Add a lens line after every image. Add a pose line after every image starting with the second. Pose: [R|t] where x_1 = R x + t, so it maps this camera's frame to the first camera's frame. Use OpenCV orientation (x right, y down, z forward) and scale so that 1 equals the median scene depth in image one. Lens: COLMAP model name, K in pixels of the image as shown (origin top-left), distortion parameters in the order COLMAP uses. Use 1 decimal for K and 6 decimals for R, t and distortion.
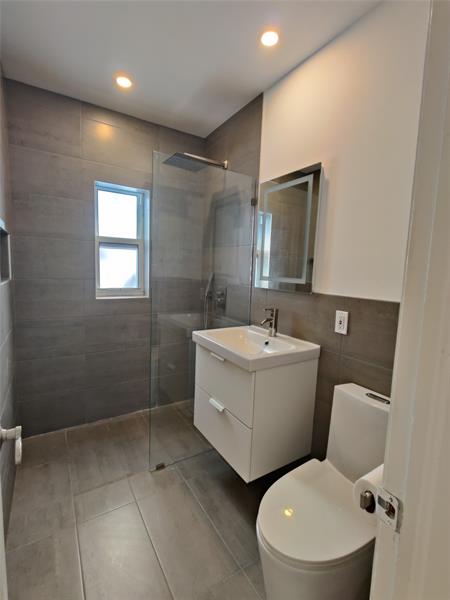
lens RADIAL K [[281.9, 0, 225.0], [0, 281.9, 300.0], [0, 0, 1]] dist [0.001451, -0.000360]
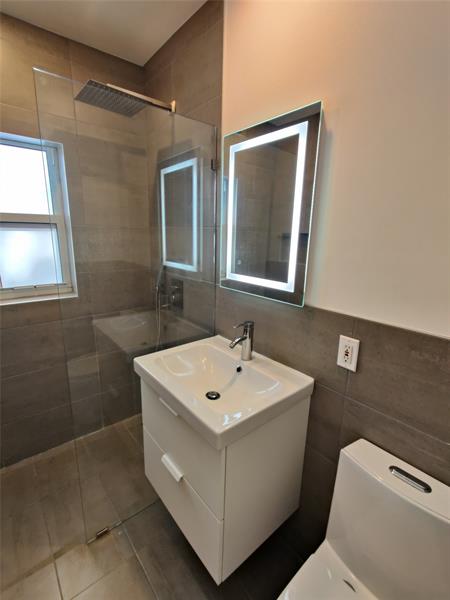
lens RADIAL K [[281.9, 0, 225.0], [0, 281.9, 300.0], [0, 0, 1]] dist [0.001451, -0.000360]
pose [[0.991369, -0.042816, 0.123916, 0.025678], [0.026896, 0.991486, 0.127404, -0.103215], [-0.128316, -0.122972, 0.984080, 0.268615]]
